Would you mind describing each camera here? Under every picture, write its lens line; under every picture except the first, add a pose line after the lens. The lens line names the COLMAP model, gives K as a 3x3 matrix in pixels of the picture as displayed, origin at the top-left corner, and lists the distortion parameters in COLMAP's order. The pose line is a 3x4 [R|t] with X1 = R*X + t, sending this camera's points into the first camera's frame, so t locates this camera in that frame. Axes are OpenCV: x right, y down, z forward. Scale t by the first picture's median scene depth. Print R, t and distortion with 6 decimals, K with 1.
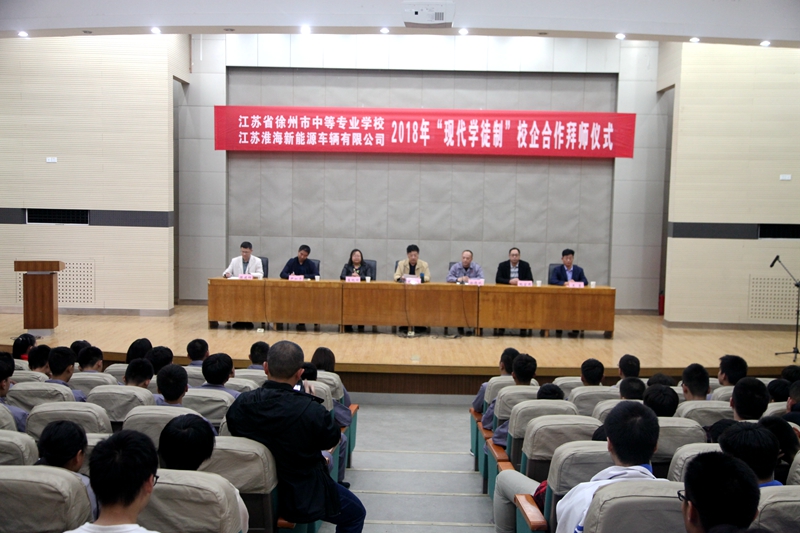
lens RADIAL K [[867.6, 0, 400.0], [0, 867.6, 266.5], [0, 0, 1]] dist [0.041211, 0.043759]
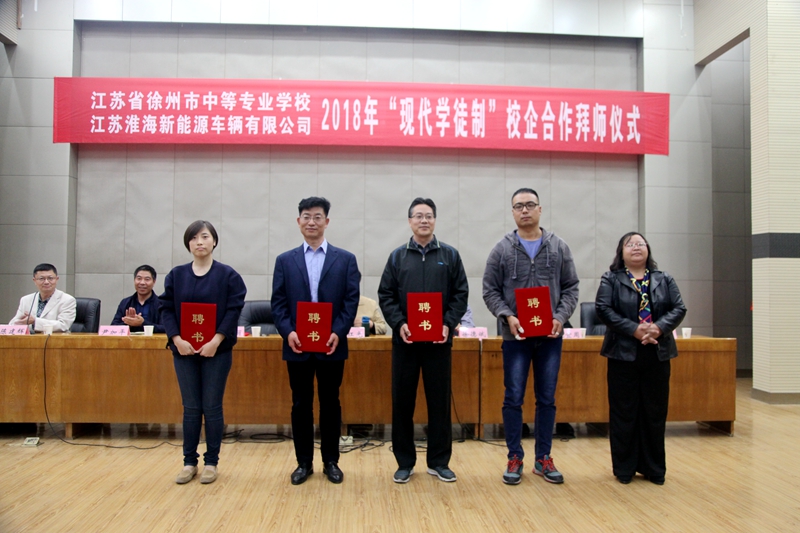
lens RADIAL K [[623.6, 0, 400.0], [0, 623.6, 266.5], [0, 0, 1]] dist [-0.091122, 0.100908]
pose [[0.997568, -0.010295, 0.068934, 0.016579], [0.018034, 0.993476, -0.112605, 0.016431], [-0.067325, 0.113575, 0.991246, 0.535503]]
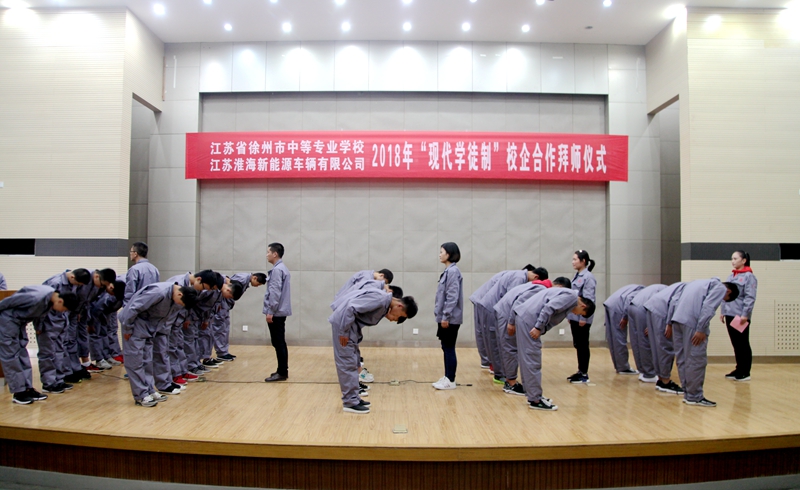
lens RADIAL K [[570.8, 0, 391.3], [0, 570.8, 258.1], [0, 0, 1]] dist [-0.126642, 0.085487]
pose [[0.999906, -0.013681, 0.000804, 0.008858], [0.013694, 0.995140, -0.097515, 0.014115], [0.000534, 0.097516, 0.995234, 0.404537]]
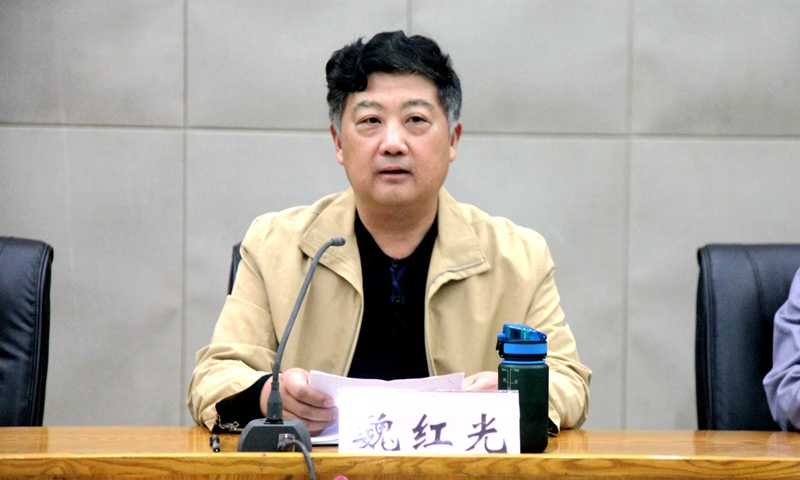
lens RADIAL K [[1941.7, 0, 400.0], [0, 1941.7, 240.0], [0, 0, 1]] dist [-0.000388, 0.011023]
pose [[0.998621, -0.010071, 0.051528, 0.003747], [0.014007, 0.996963, -0.076601, 0.011345], [-0.050600, 0.077217, 0.995729, 0.690434]]
